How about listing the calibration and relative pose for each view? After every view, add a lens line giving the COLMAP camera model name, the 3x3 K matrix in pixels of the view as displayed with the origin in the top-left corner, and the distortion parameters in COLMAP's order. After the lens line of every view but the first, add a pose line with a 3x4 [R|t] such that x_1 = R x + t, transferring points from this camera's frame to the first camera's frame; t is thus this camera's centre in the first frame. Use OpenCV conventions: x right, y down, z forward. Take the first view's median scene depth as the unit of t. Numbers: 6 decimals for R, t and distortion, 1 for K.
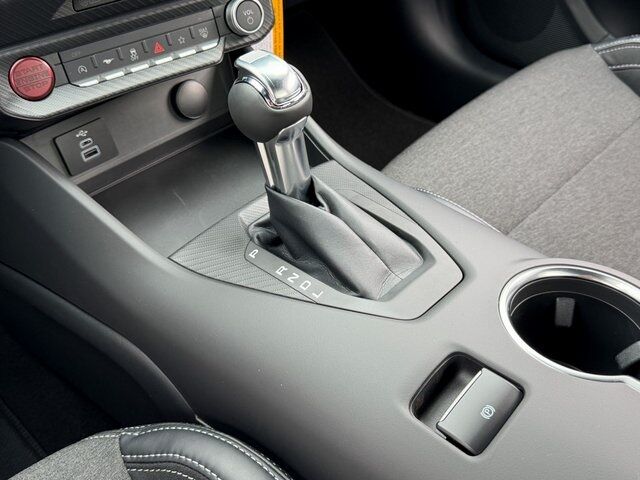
lens RADIAL K [[680.7, 0, 320.0], [0, 680.7, 240.0], [0, 0, 1]] dist [0.166014, -0.468535]
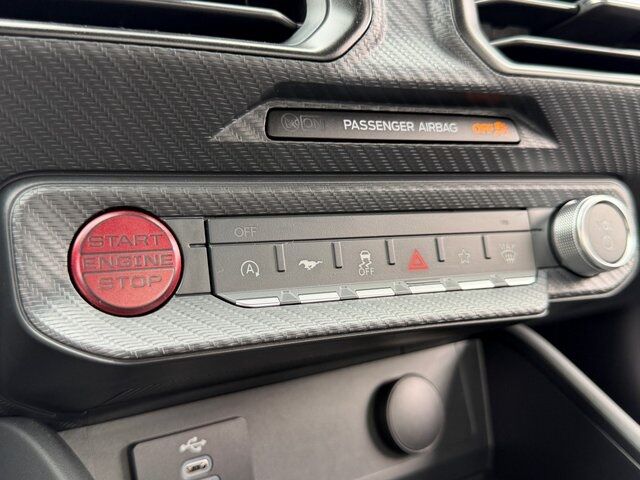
lens RADIAL K [[680.7, 0, 320.0], [0, 680.7, 240.0], [0, 0, 1]] dist [0.166014, -0.468535]
pose [[0.984541, 0.092290, -0.148864, -0.224937], [-0.156762, 0.843411, -0.513891, -0.053145], [0.078127, 0.529283, 0.844841, 0.599031]]
